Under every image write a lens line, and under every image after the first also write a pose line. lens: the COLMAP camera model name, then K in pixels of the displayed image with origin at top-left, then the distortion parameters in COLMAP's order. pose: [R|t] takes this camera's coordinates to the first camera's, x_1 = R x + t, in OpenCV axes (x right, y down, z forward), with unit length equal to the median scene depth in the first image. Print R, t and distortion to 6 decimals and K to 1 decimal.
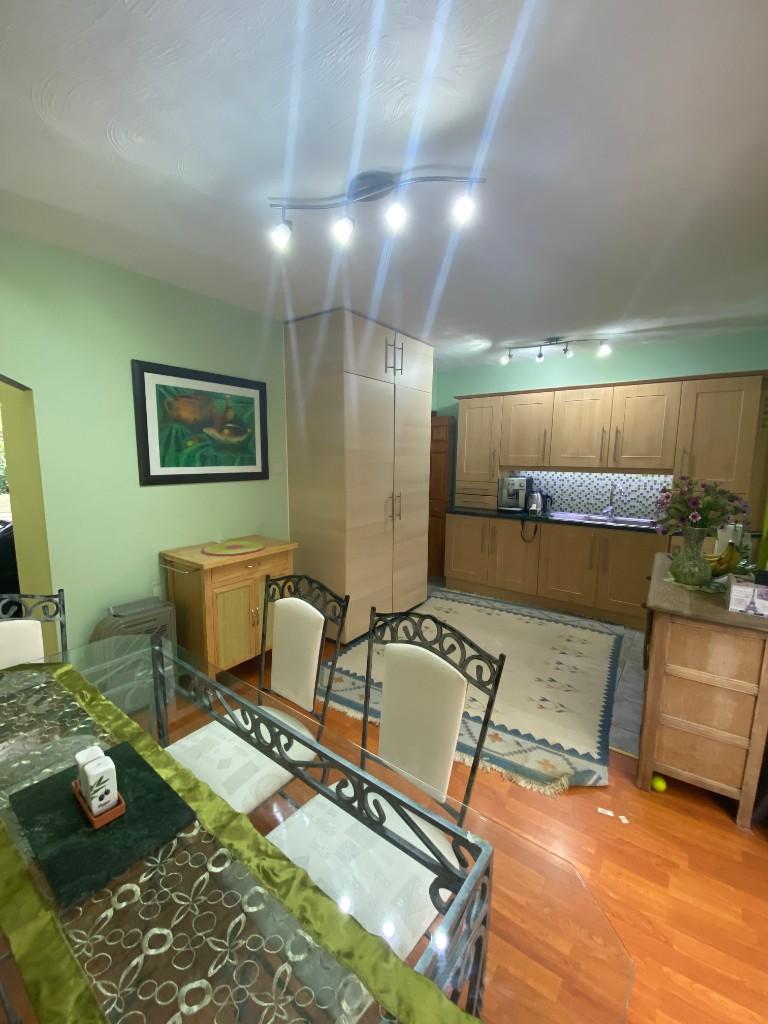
lens RADIAL K [[410.2, 0, 384.0], [0, 410.2, 513.1], [0, 0, 1]] dist [0.001117, -0.000081]
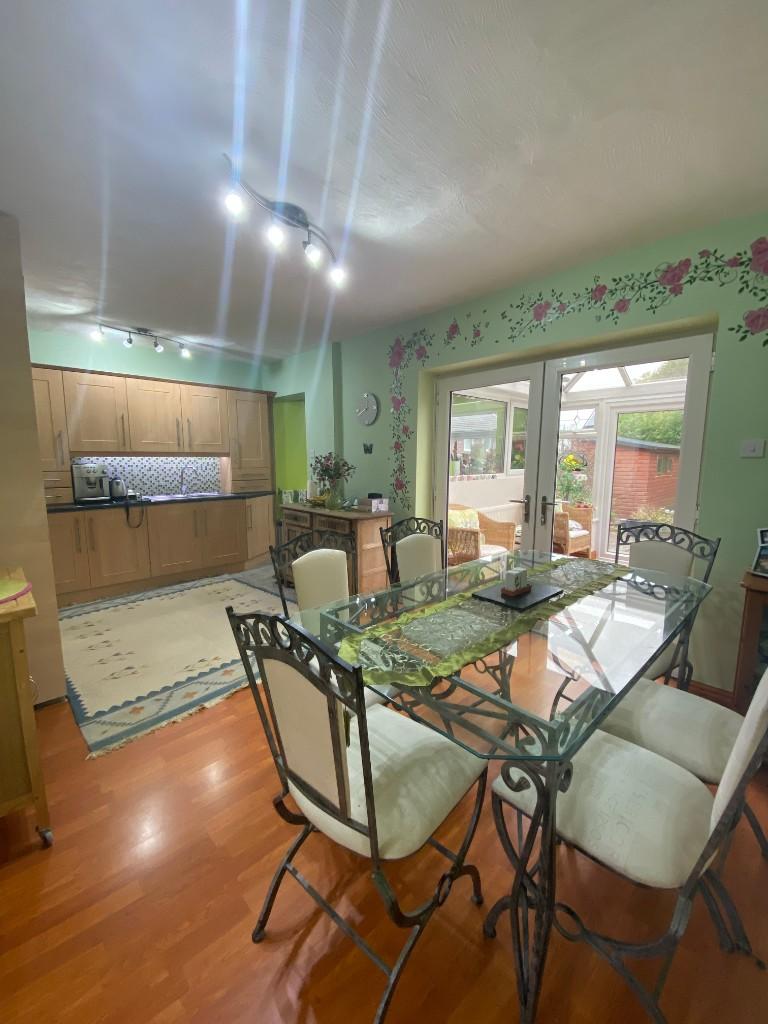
lens RADIAL K [[410.2, 0, 386.6], [0, 410.2, 510.8], [0, 0, 1]] dist [0.001117, -0.000081]
pose [[0.152617, -0.140520, 0.978244, -0.548034], [0.134873, 0.983540, 0.120239, -0.007516], [-0.979039, 0.113589, 0.169058, 0.243609]]
